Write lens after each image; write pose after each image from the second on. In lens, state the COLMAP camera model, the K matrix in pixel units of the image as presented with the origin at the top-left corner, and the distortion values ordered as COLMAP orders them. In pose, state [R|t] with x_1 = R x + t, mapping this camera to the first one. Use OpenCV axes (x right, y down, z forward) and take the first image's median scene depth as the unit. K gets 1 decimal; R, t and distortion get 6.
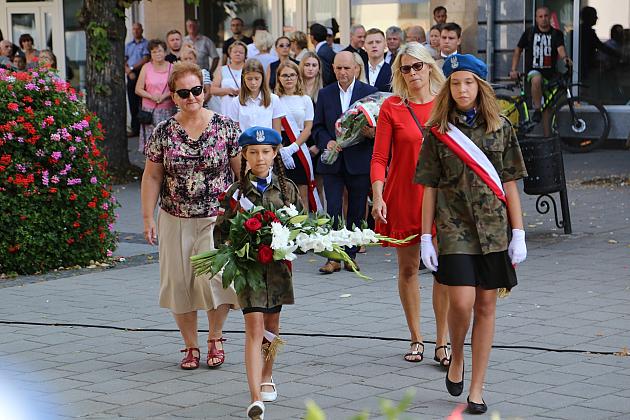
lens RADIAL K [[2056.0, 0, 308.9], [0, 2056.0, 210.0], [0, 0, 1]] dist [0.992467, -1.236131]
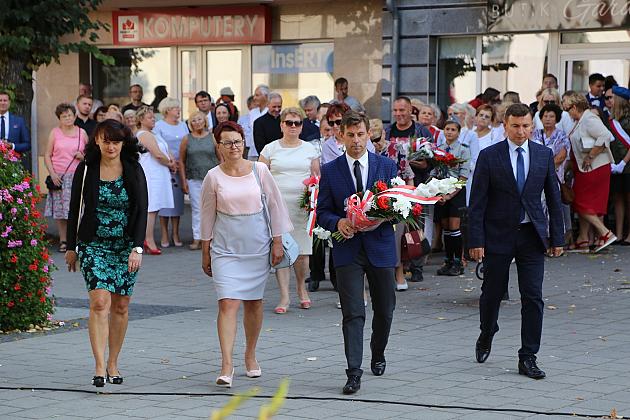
lens RADIAL K [[2056.0, 0, 308.9], [0, 2056.0, 210.0], [0, 0, 1]] dist [0.992467, -1.236131]
pose [[0.991784, 0.012428, 0.127319, -0.101127], [-0.007785, 0.999289, -0.036896, 0.005791], [-0.127687, 0.035602, 0.991175, 0.002835]]
